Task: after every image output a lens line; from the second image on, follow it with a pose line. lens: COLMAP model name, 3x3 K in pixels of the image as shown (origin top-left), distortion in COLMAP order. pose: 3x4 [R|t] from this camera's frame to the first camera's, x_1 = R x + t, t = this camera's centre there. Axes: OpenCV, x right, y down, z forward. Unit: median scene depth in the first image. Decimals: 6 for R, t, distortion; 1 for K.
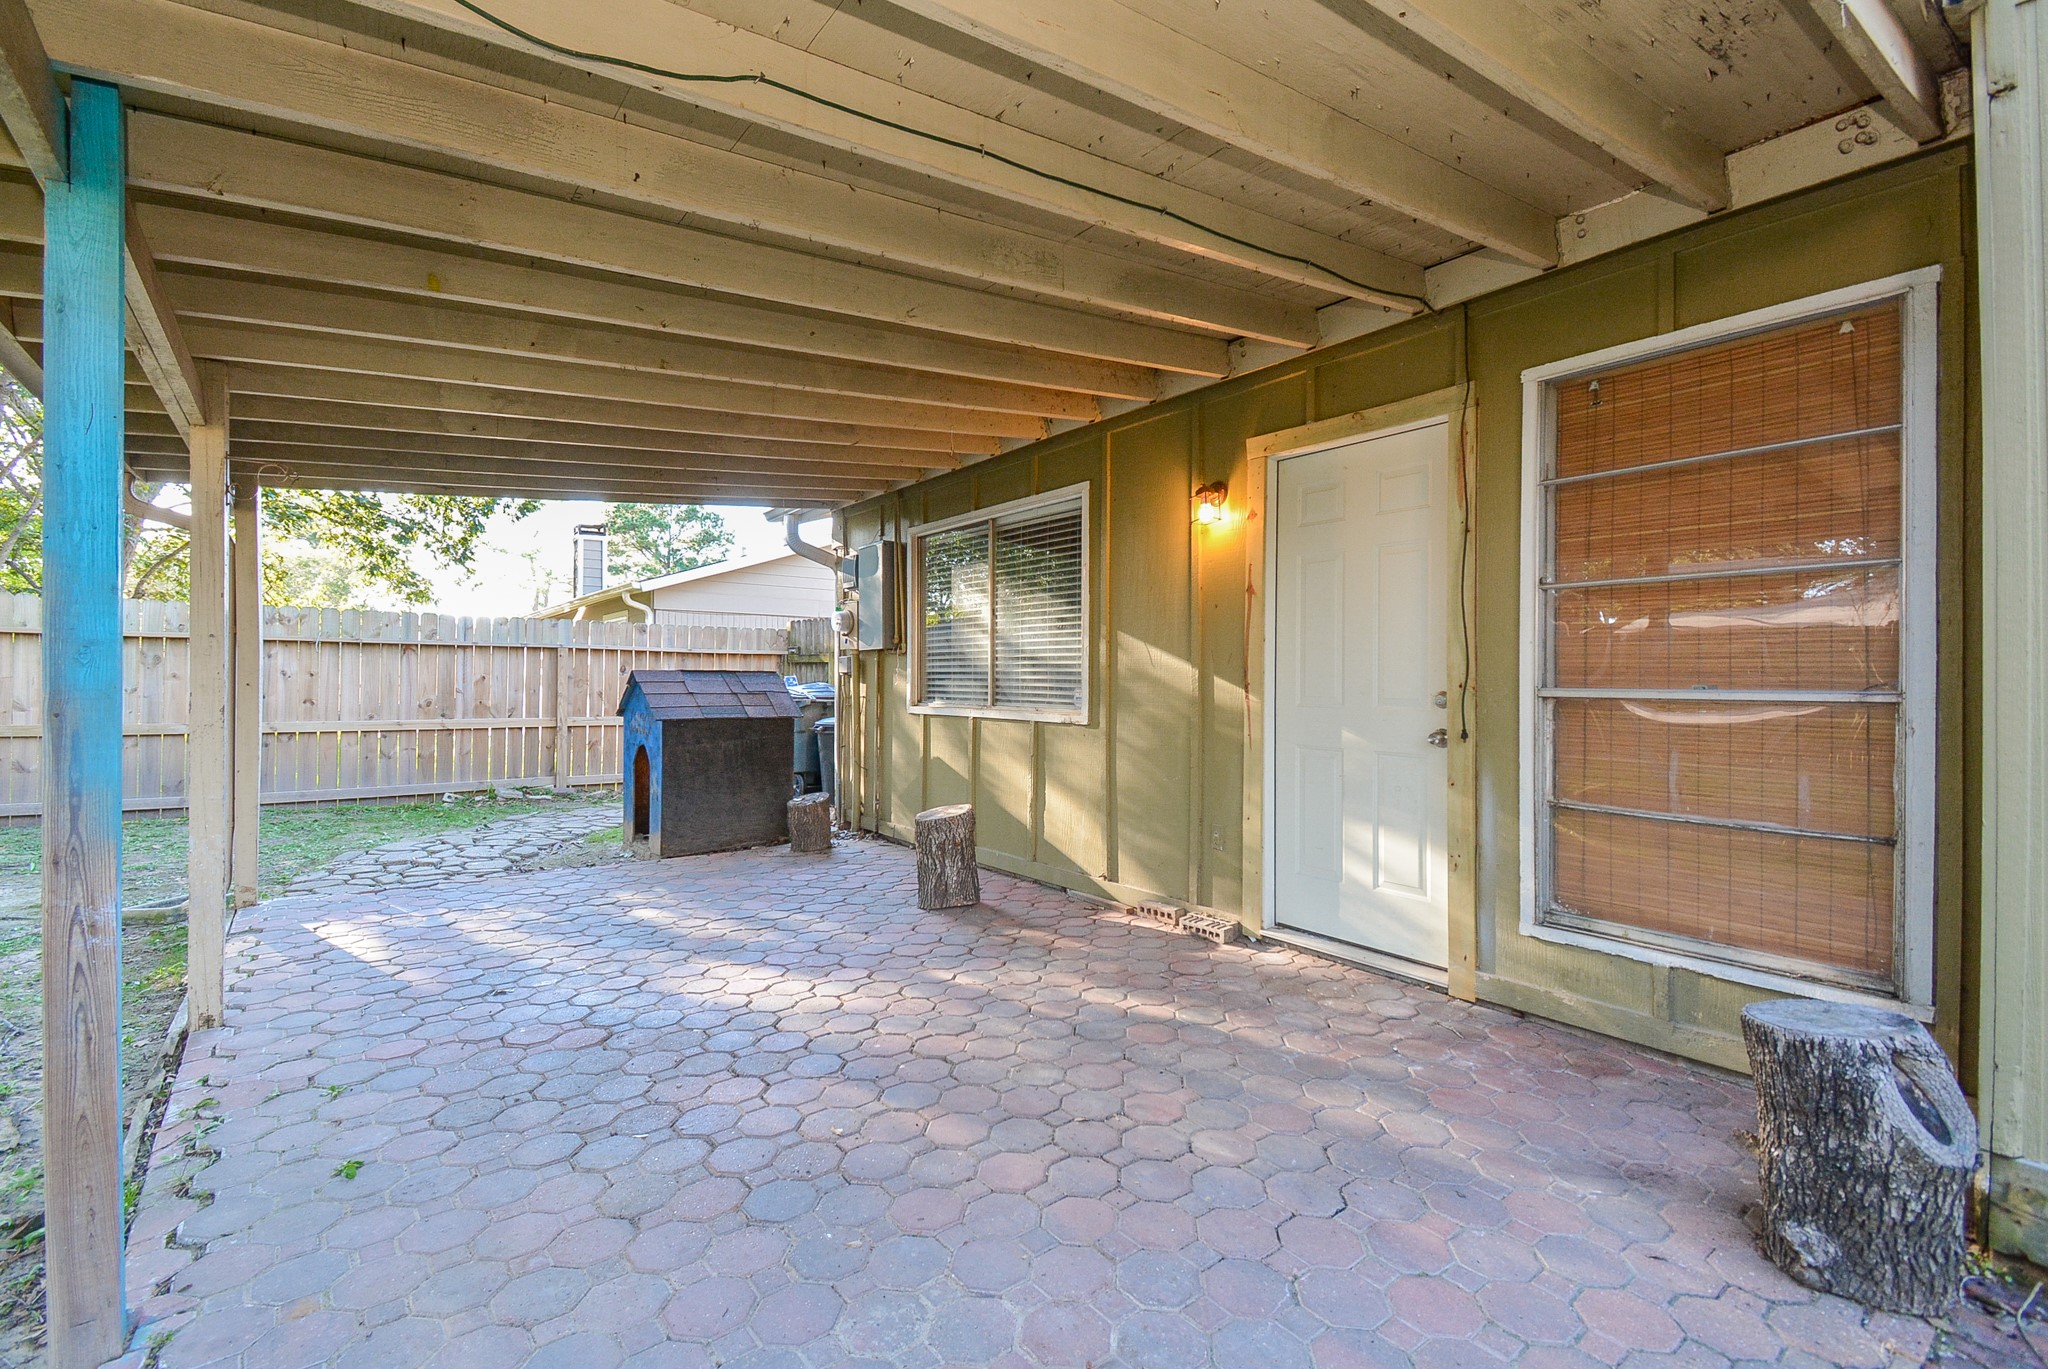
lens RADIAL K [[906.5, 0, 1033.2], [0, 906.5, 678.9], [0, 0, 1]] dist [0.023454, -0.014447]
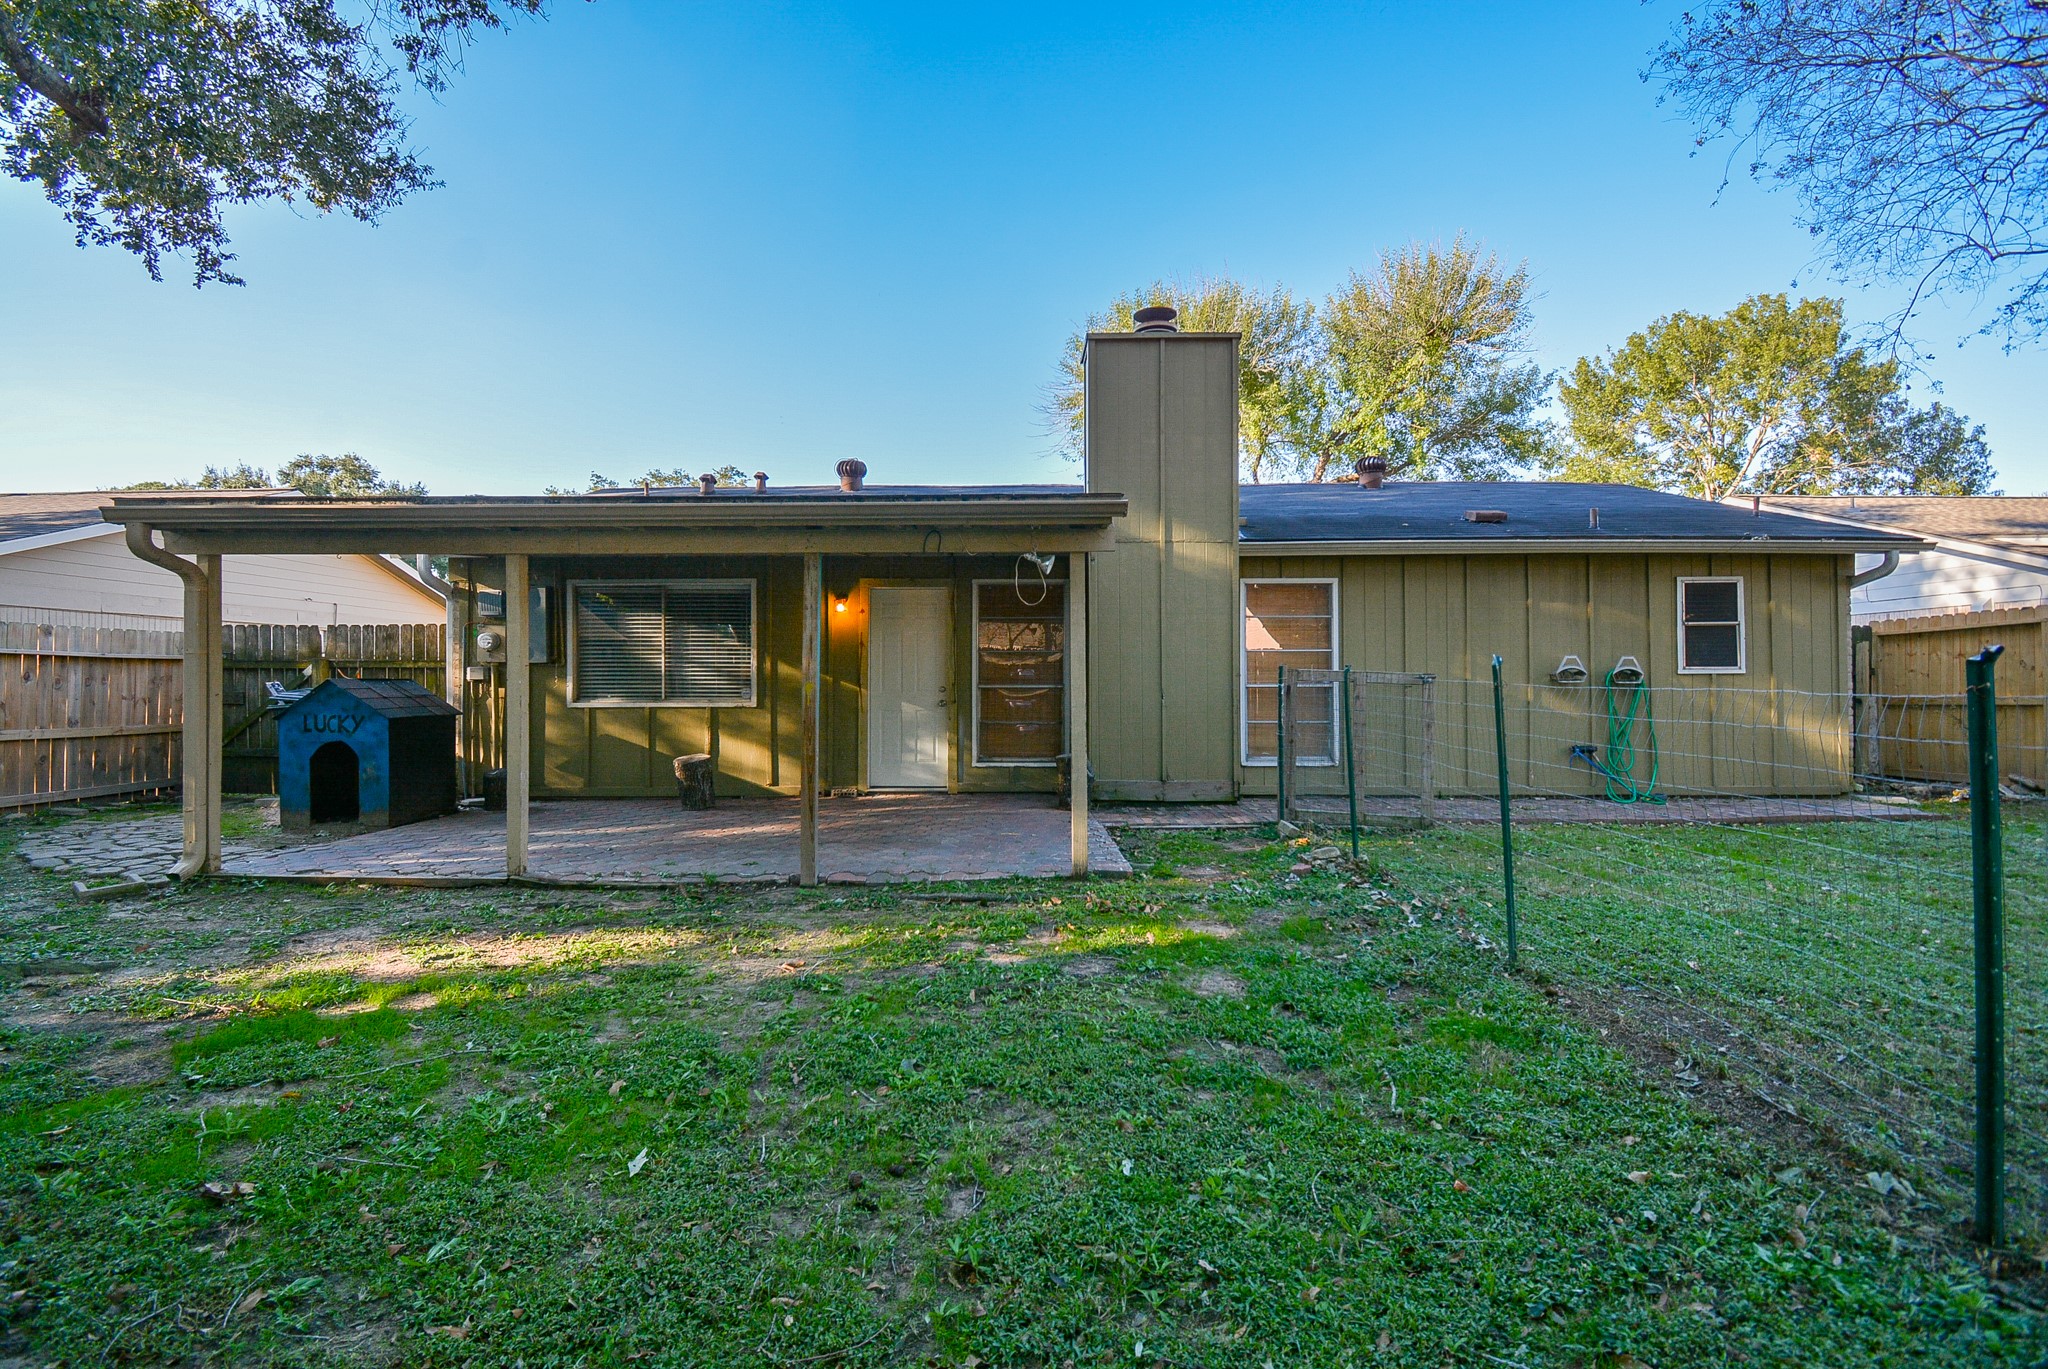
lens RADIAL K [[906.5, 0, 1033.9], [0, 906.5, 665.6], [0, 0, 1]] dist [0.023454, -0.014447]
pose [[0.604886, 0.005745, 0.796292, -1.472959], [0.004793, 0.999930, -0.010855, -0.016848], [-0.796298, 0.010383, 0.604815, -0.826992]]
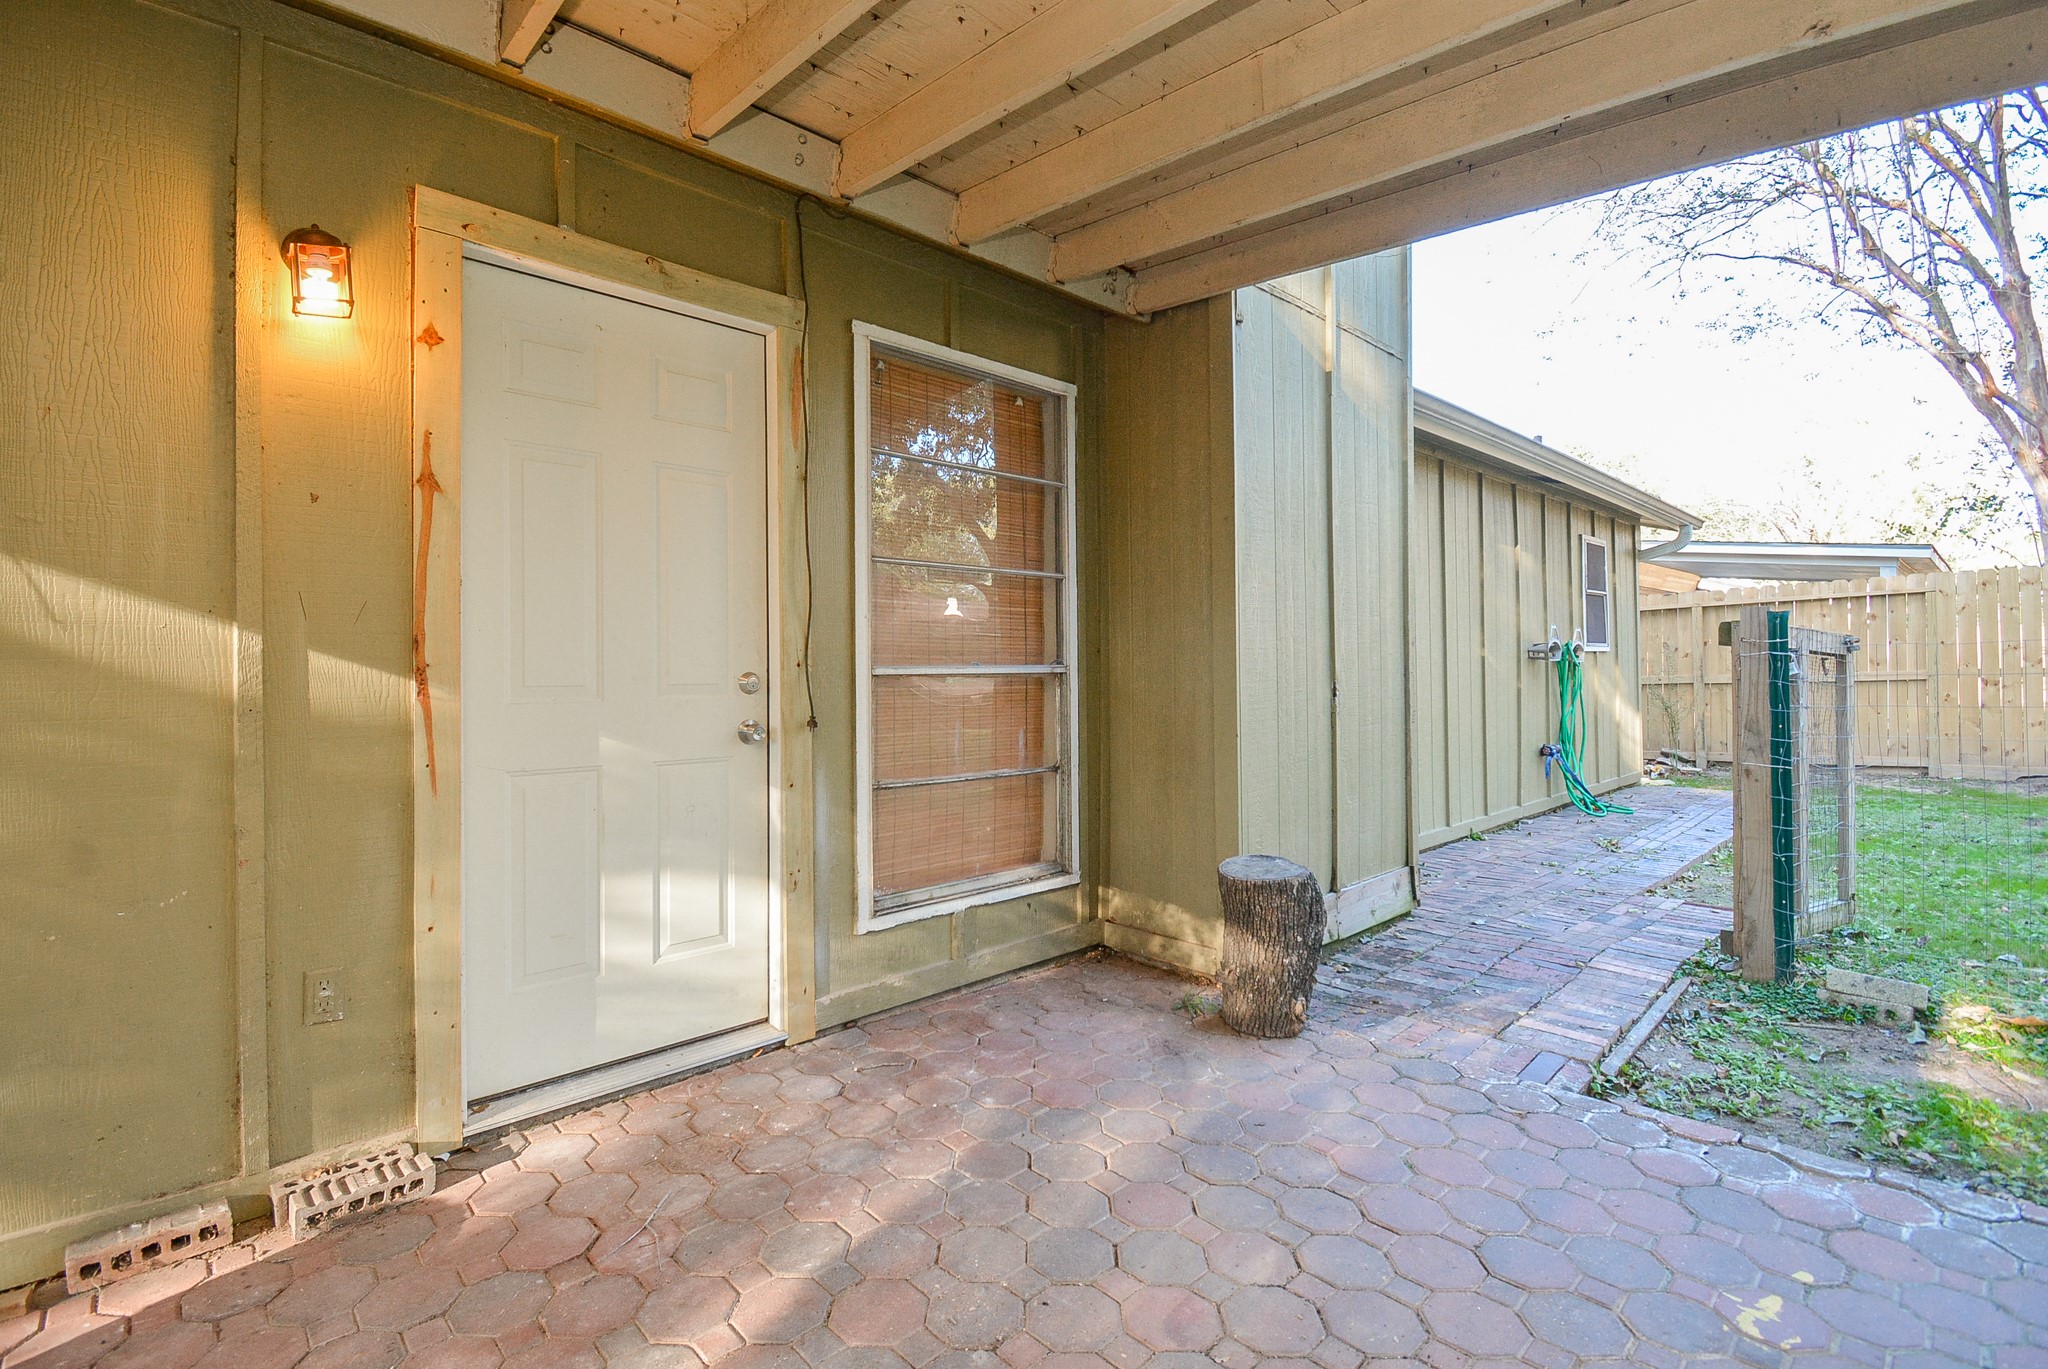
lens RADIAL K [[906.5, 0, 1026.1], [0, 906.5, 672.3], [0, 0, 1]] dist [0.023454, -0.014447]
pose [[-0.080460, -0.004696, 0.996747, -0.331681], [0.010188, 0.999933, 0.005533, 0.010766], [-0.996706, 0.010600, -0.080407, 0.771355]]
